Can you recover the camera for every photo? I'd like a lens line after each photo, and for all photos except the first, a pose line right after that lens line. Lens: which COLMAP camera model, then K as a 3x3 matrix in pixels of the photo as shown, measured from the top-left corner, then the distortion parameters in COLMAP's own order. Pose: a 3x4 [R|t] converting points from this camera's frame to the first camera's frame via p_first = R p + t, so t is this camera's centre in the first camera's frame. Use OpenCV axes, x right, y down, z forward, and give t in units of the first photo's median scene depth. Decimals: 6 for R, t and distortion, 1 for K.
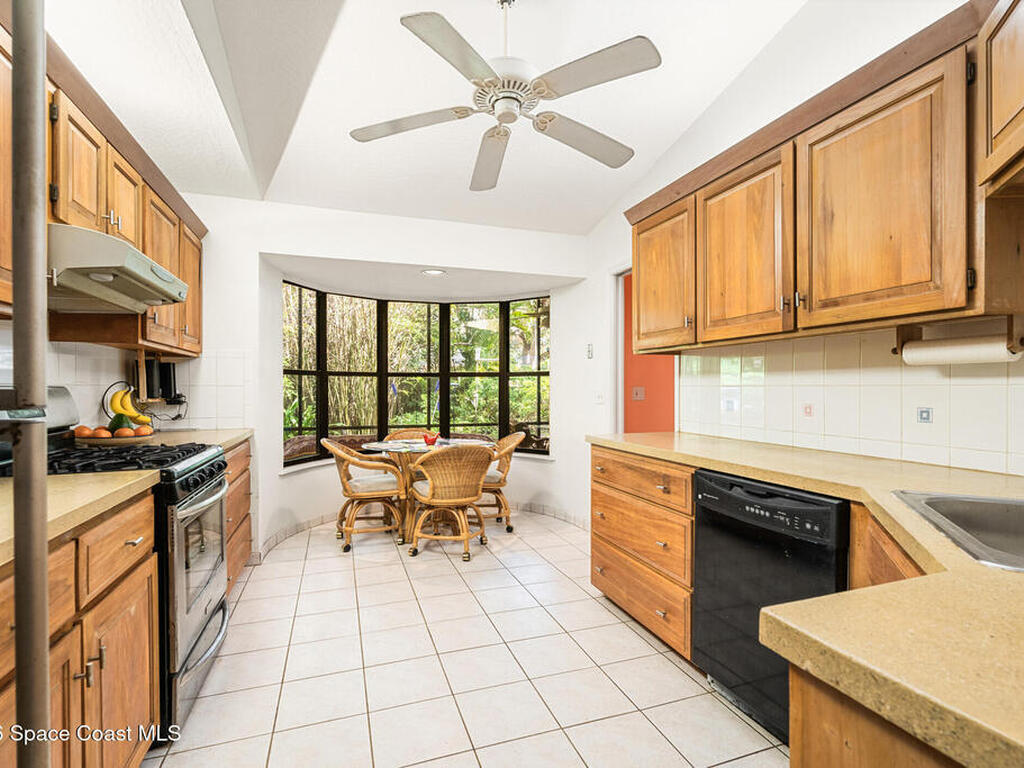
lens RADIAL K [[506.1, 0, 517.9], [0, 506.1, 390.1], [0, 0, 1]] dist [-0.007664, 0.000429]
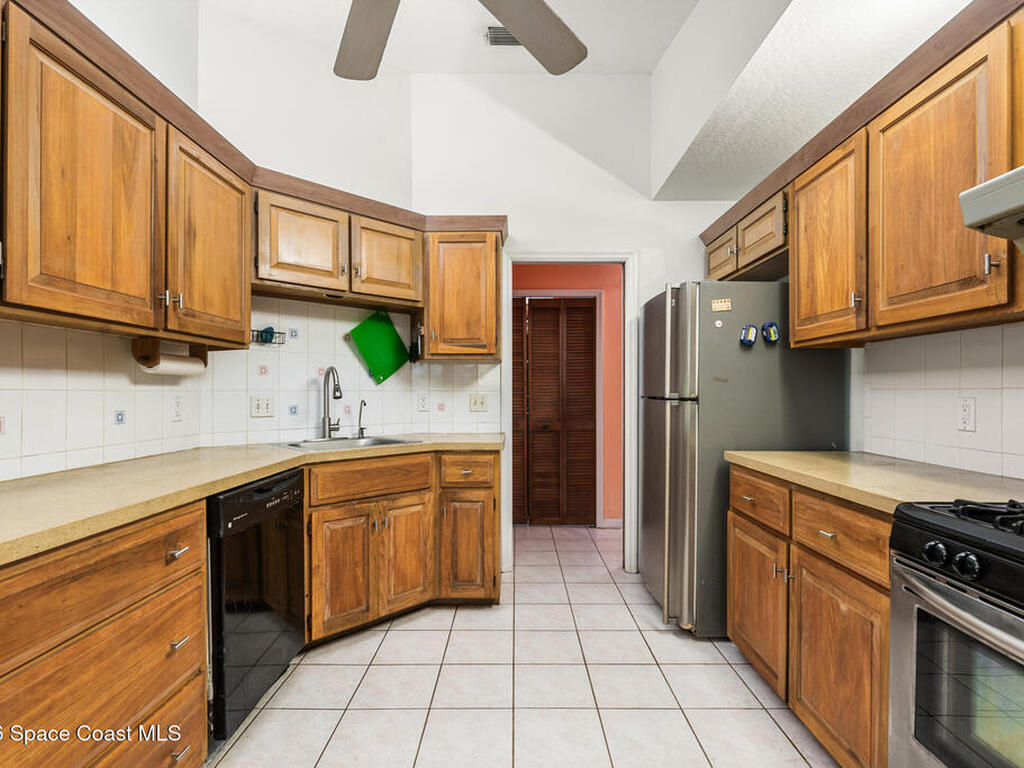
lens RADIAL K [[506.1, 0, 515.8], [0, 506.1, 393.0], [0, 0, 1]] dist [-0.007664, 0.000429]
pose [[-0.942948, -0.000407, 0.332941, -0.252000], [0.001523, 0.999984, 0.005538, -0.005686], [-0.332938, 0.005730, -0.942931, 1.161850]]
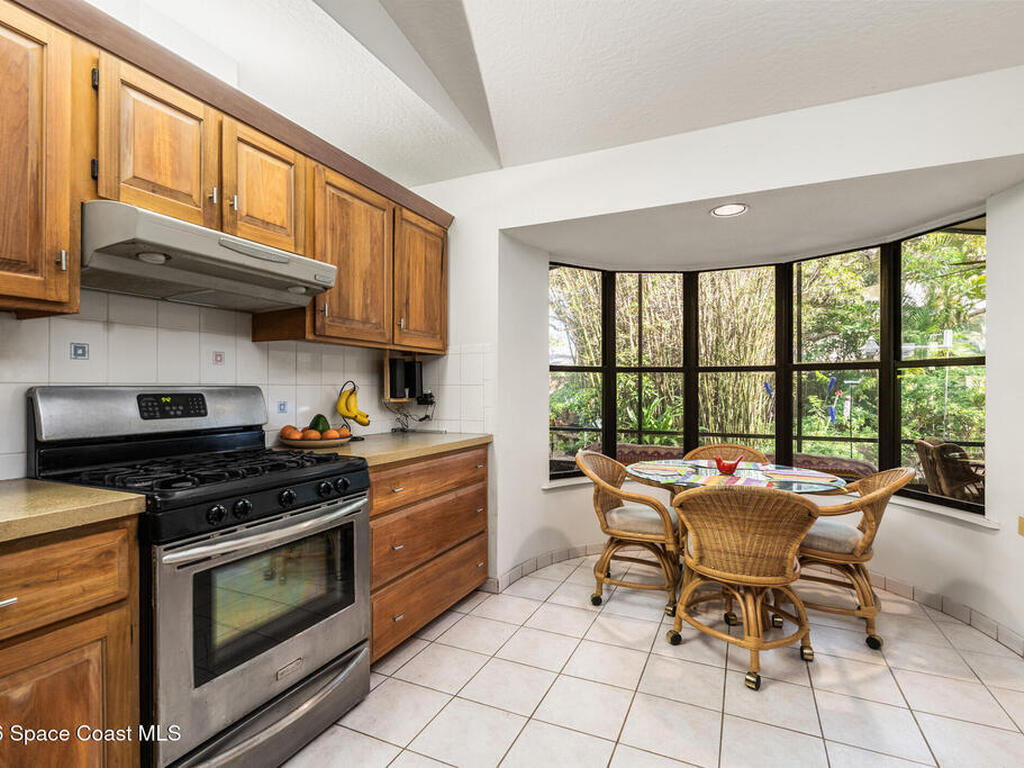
lens RADIAL K [[506.1, 0, 511.8], [0, 506.1, 385.8], [0, 0, 1]] dist [-0.007664, 0.000429]
pose [[0.715413, -0.001100, -0.698700, 0.132945], [-0.003296, 0.999982, -0.004950, -0.003520], [0.698694, 0.005844, 0.715397, 0.513056]]
